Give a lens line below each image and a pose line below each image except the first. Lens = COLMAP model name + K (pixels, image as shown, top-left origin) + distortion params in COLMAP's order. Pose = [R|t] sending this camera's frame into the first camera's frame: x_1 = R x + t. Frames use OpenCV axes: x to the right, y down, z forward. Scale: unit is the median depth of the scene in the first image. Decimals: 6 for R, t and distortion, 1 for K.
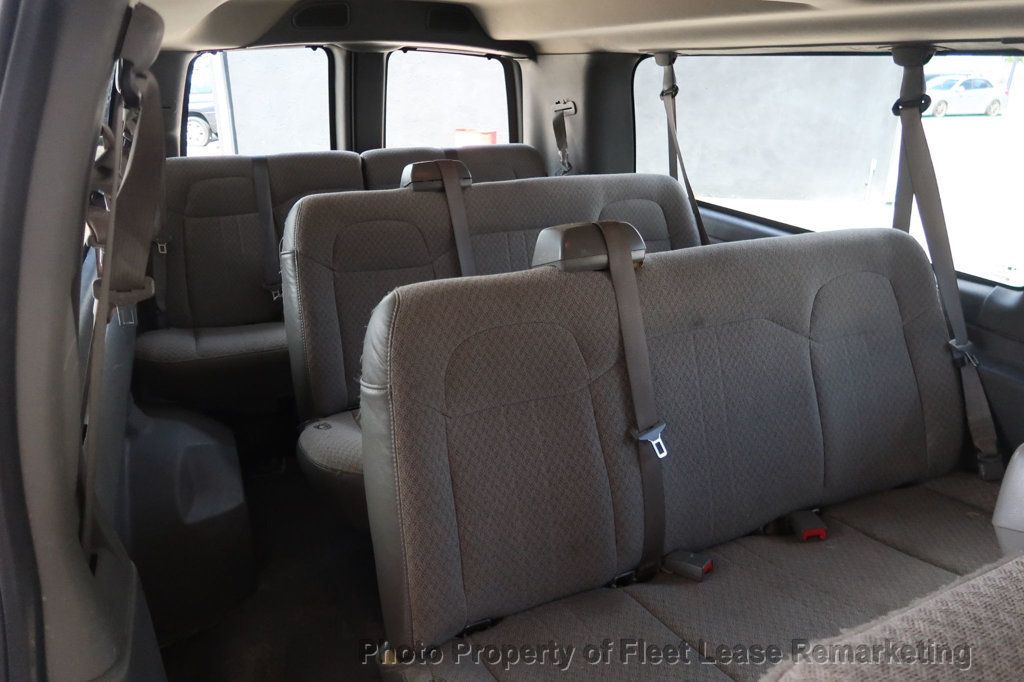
lens RADIAL K [[707.2, 0, 513.9], [0, 707.2, 332.7], [0, 0, 1]] dist [-0.006950, -0.008375]
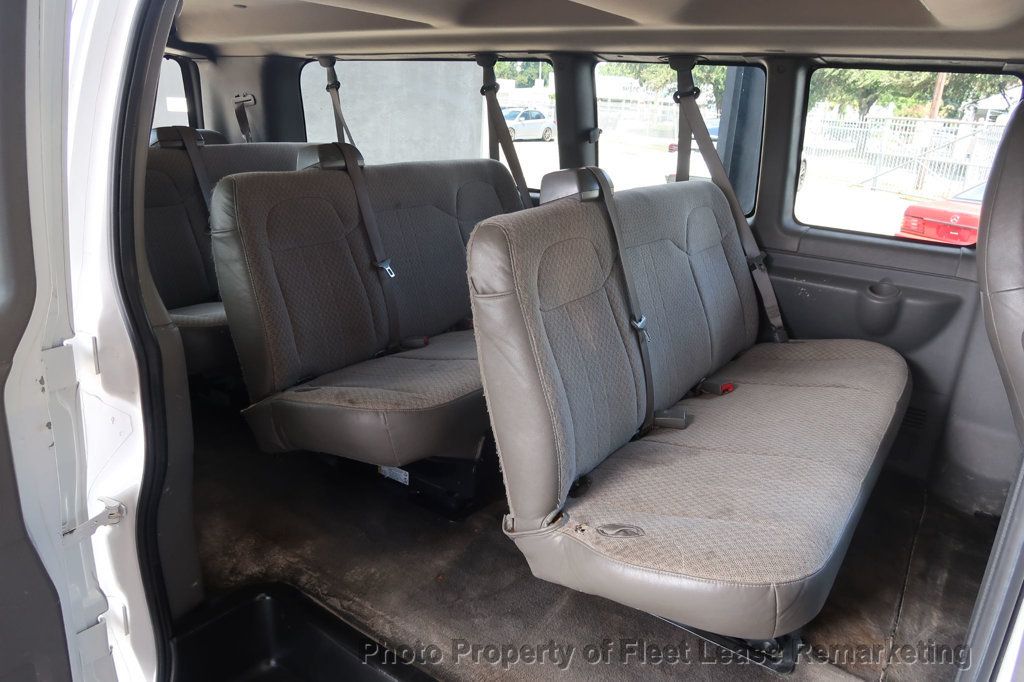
lens RADIAL K [[707.2, 0, 506.4], [0, 707.2, 339.2], [0, 0, 1]] dist [-0.006950, -0.008375]
pose [[0.868556, -0.130690, 0.478049, -0.254556], [0.146148, 0.989251, 0.004910, 0.231822], [-0.473552, 0.065601, 0.878320, -0.412510]]
